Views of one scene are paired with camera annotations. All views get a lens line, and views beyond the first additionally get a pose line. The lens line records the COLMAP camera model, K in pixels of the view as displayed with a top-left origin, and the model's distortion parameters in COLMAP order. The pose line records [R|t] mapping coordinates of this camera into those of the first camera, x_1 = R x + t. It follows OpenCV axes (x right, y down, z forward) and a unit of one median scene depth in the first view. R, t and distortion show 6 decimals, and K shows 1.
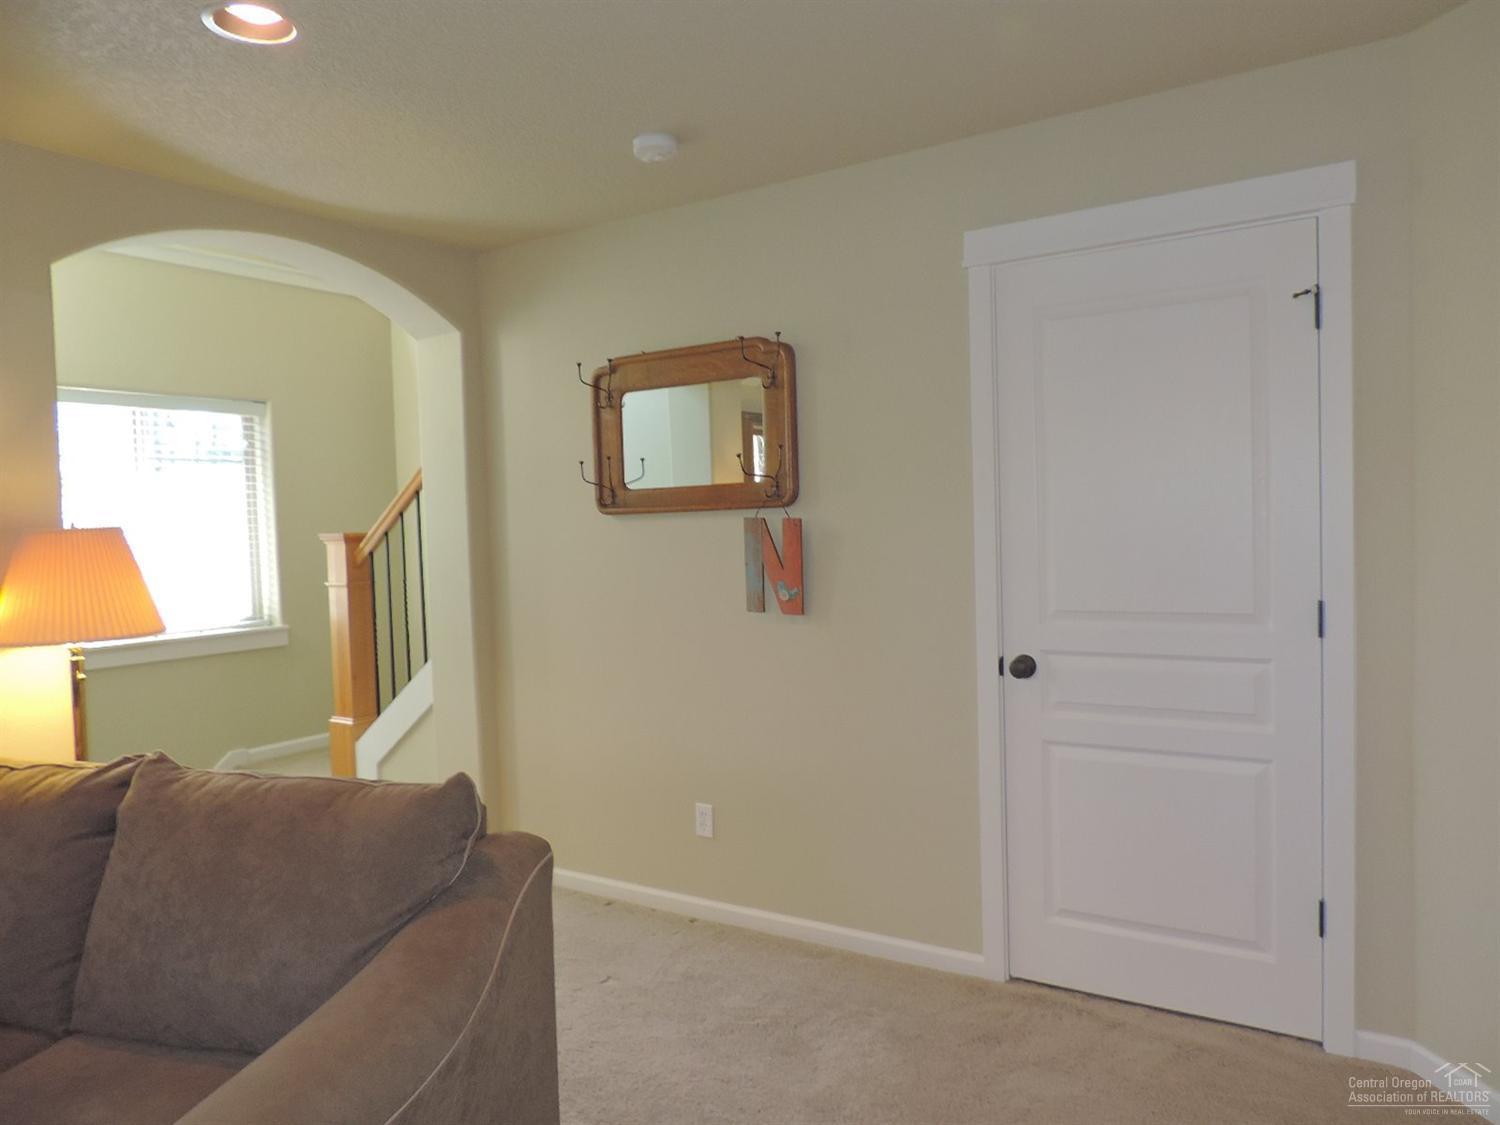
lens RADIAL K [[1063.8, 0, 753.9], [0, 1063.8, 572.8], [0, 0, 1]] dist [-0.008631, -0.003612]
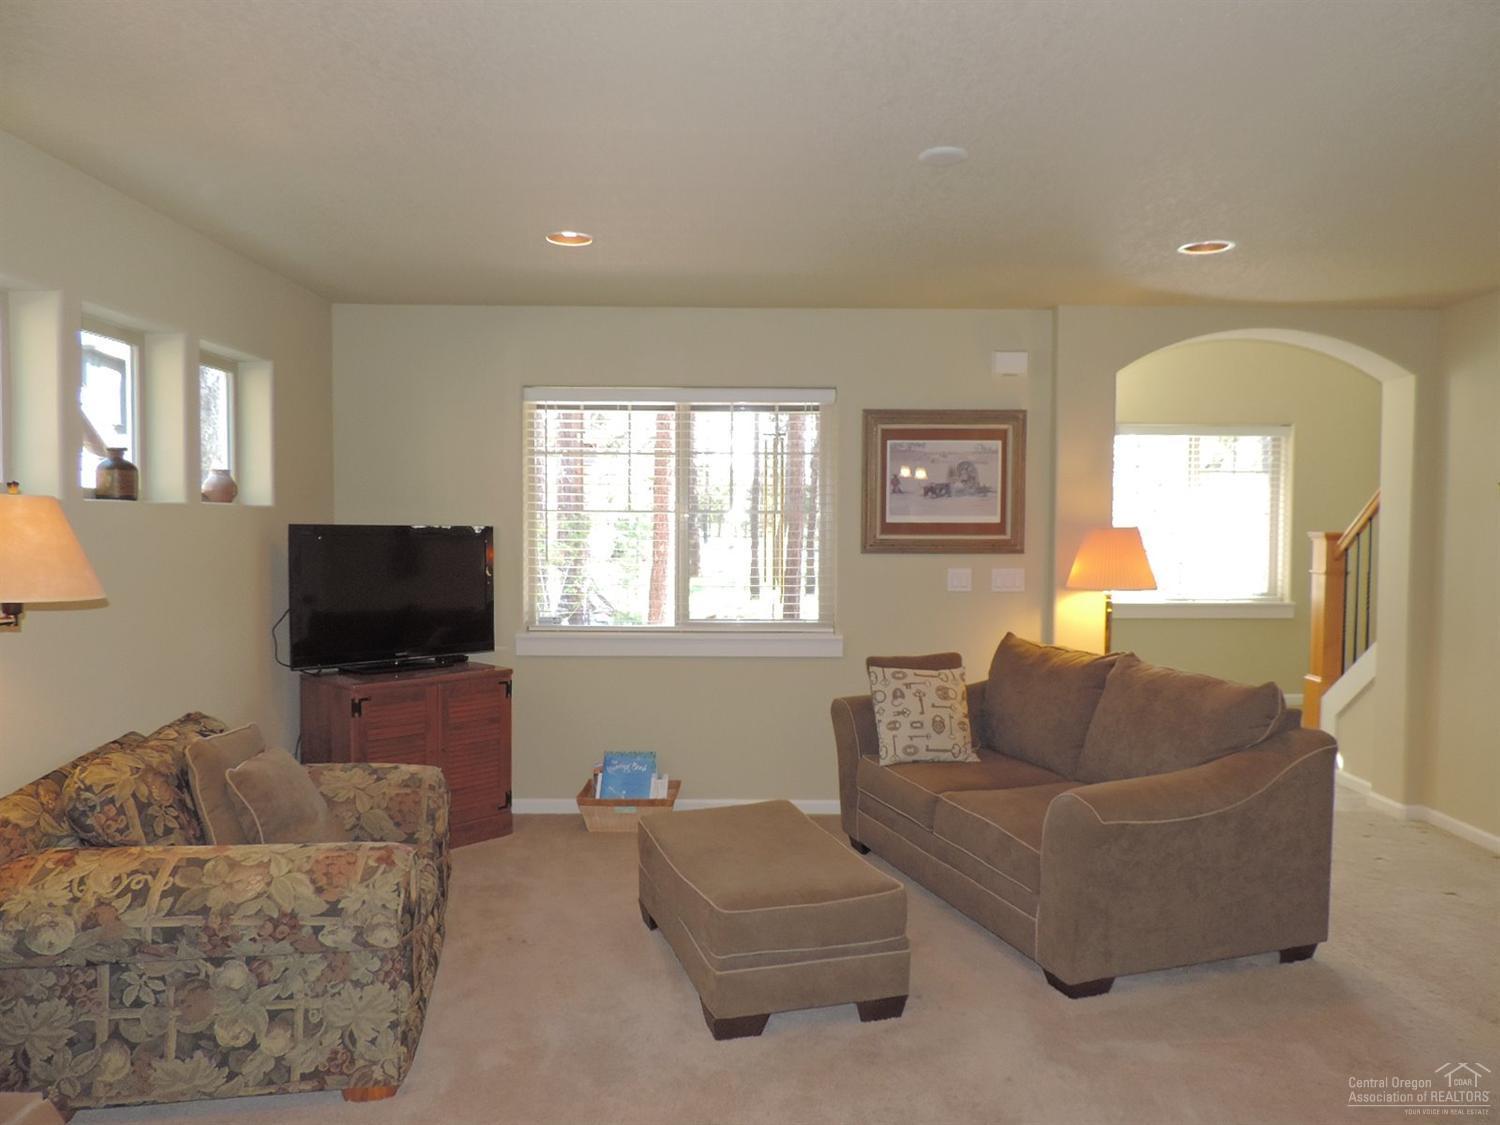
lens RADIAL K [[1063.8, 0, 753.9], [0, 1063.8, 572.8], [0, 0, 1]] dist [-0.008631, -0.003612]
pose [[0.562110, 0.071285, -0.823985, 0.279684], [-0.058237, 0.997217, 0.046544, -0.007993], [0.825010, 0.021823, 0.564697, -0.283349]]
